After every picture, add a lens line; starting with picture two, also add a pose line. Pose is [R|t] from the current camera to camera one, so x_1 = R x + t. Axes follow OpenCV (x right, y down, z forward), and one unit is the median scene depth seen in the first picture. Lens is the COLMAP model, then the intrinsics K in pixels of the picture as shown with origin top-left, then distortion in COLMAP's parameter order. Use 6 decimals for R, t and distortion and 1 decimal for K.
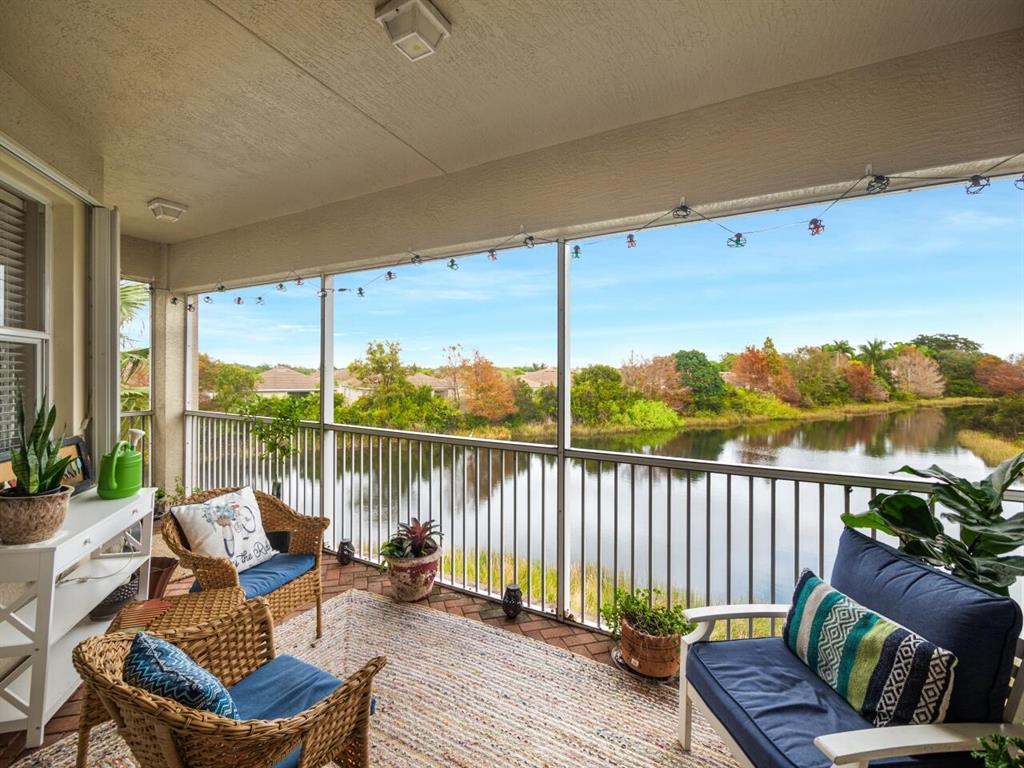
lens RADIAL K [[437.0, 0, 509.3], [0, 437.0, 380.5], [0, 0, 1]] dist [0.001393, 0.000107]
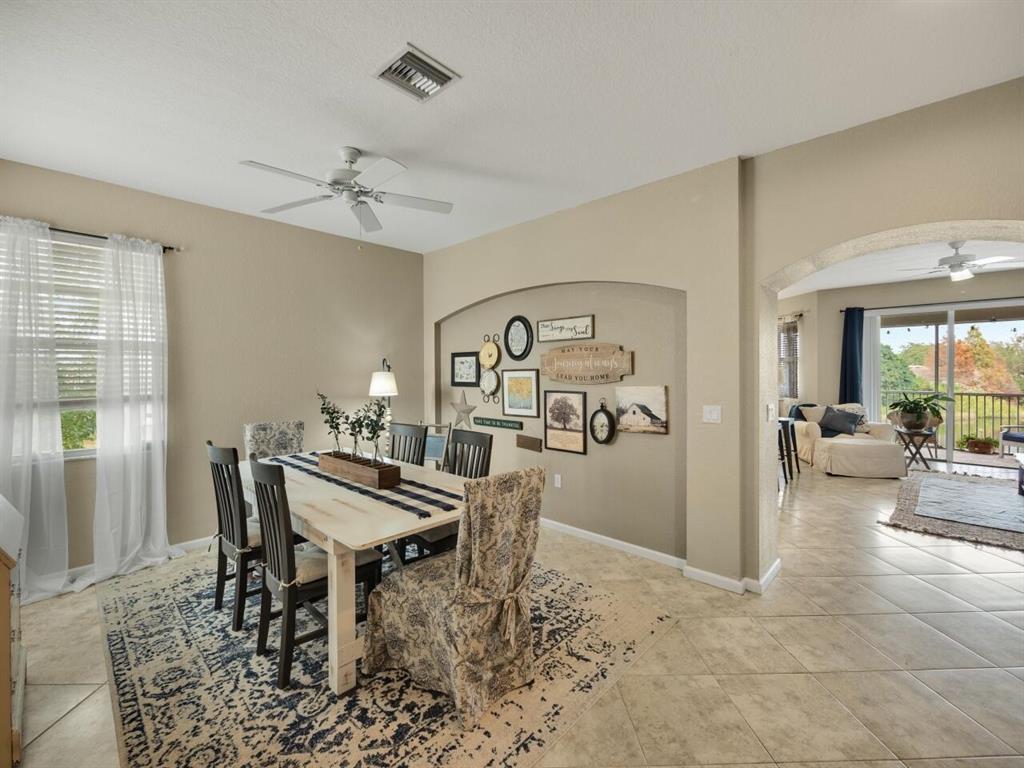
lens RADIAL K [[440.0, 0, 509.5], [0, 440.0, 381.8], [0, 0, 1]] dist [-0.001300, 0.000131]
pose [[0.963347, -0.008408, -0.268128, -0.069879], [0.009911, 0.999942, 0.004254, 0.001525], [0.268076, -0.006755, 0.963374, -0.100395]]
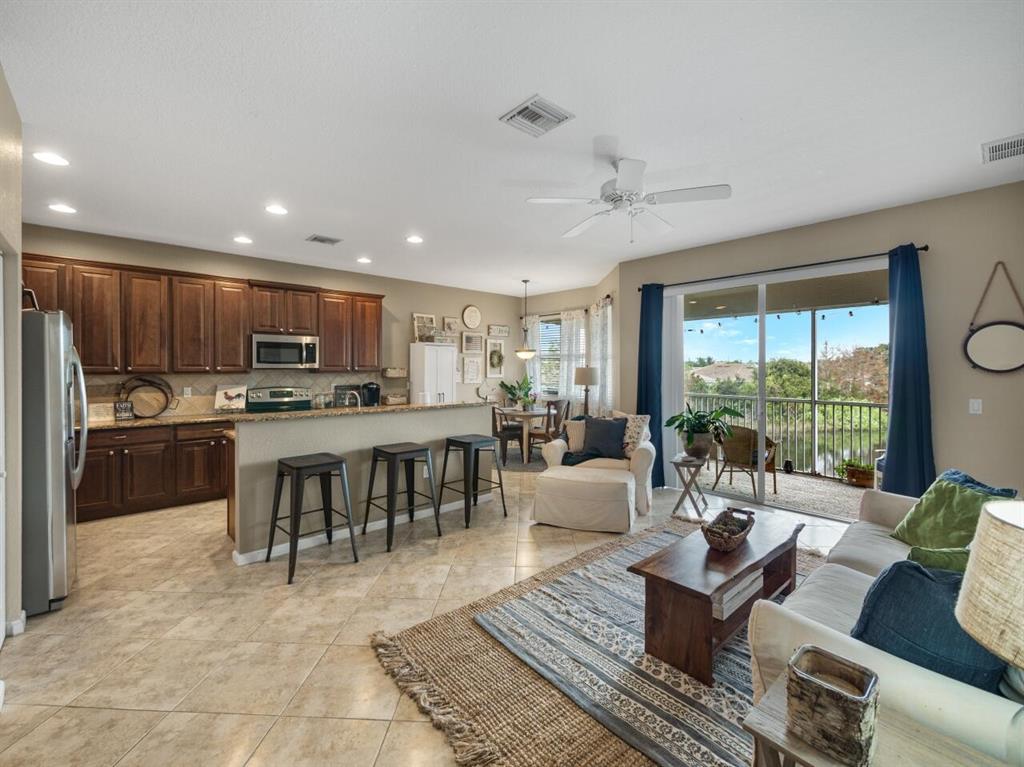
lens RADIAL K [[440.0, 0, 502.9], [0, 440.0, 373.6], [0, 0, 1]] dist [-0.001300, 0.000131]
pose [[0.937763, -0.001400, -0.347273, -0.021757], [-0.000757, 0.999981, -0.006076, 0.001146], [0.347275, 0.005961, 0.937744, -0.062114]]
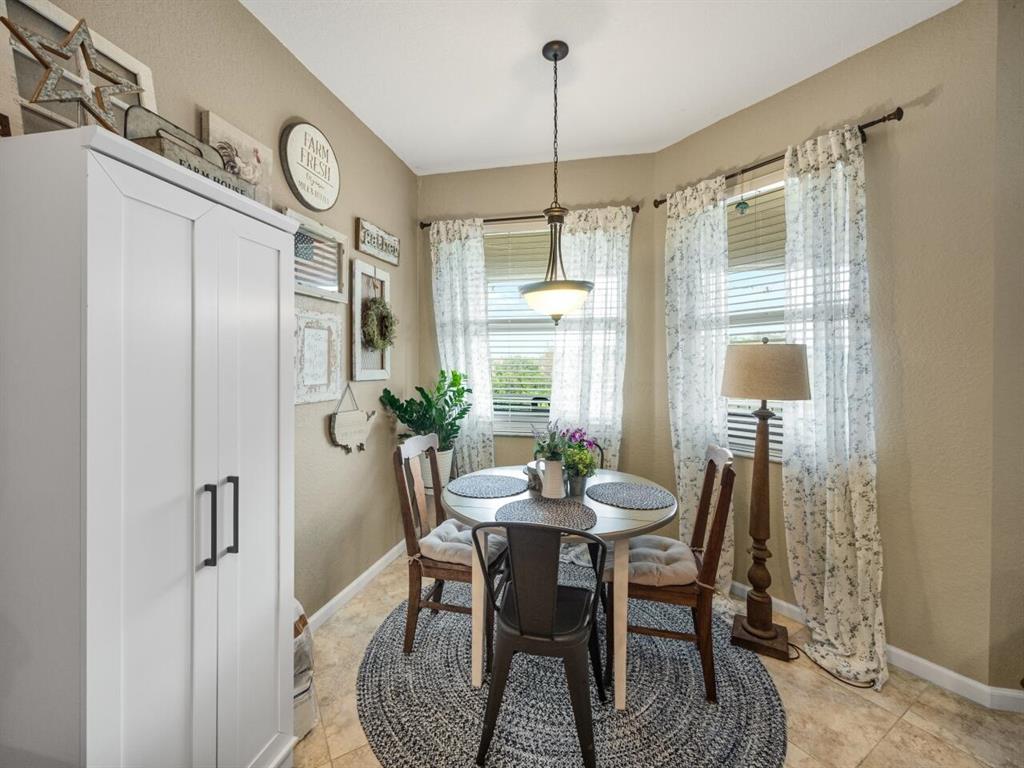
lens RADIAL K [[440.0, 0, 514.9], [0, 440.0, 373.9], [0, 0, 1]] dist [-0.001300, 0.000131]
pose [[0.966844, -0.011562, 0.255105, -0.058372], [0.011063, 0.999933, 0.003392, 0.001017], [-0.255127, -0.000458, 0.966907, -0.000397]]
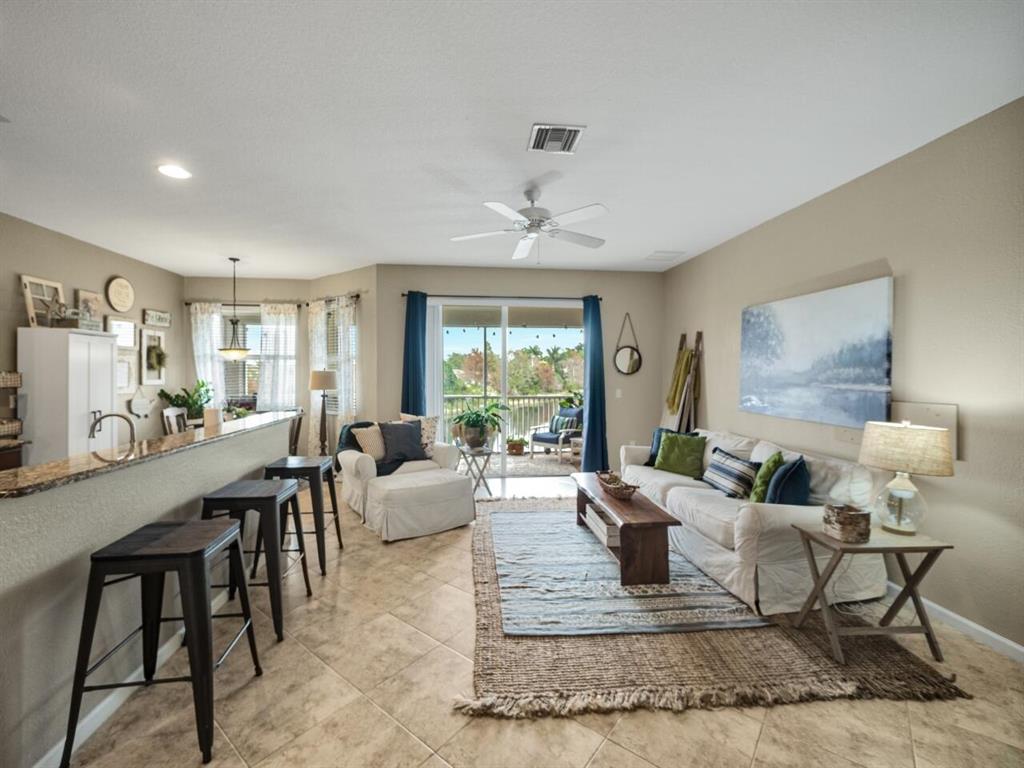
lens RADIAL K [[440.0, 0, 505.5], [0, 440.0, 377.9], [0, 0, 1]] dist [-0.001300, 0.000131]
pose [[0.832716, -0.012283, 0.553564, -0.051962], [0.013082, 0.999911, 0.002508, 0.000922], [-0.553546, 0.005153, 0.832803, -0.058122]]
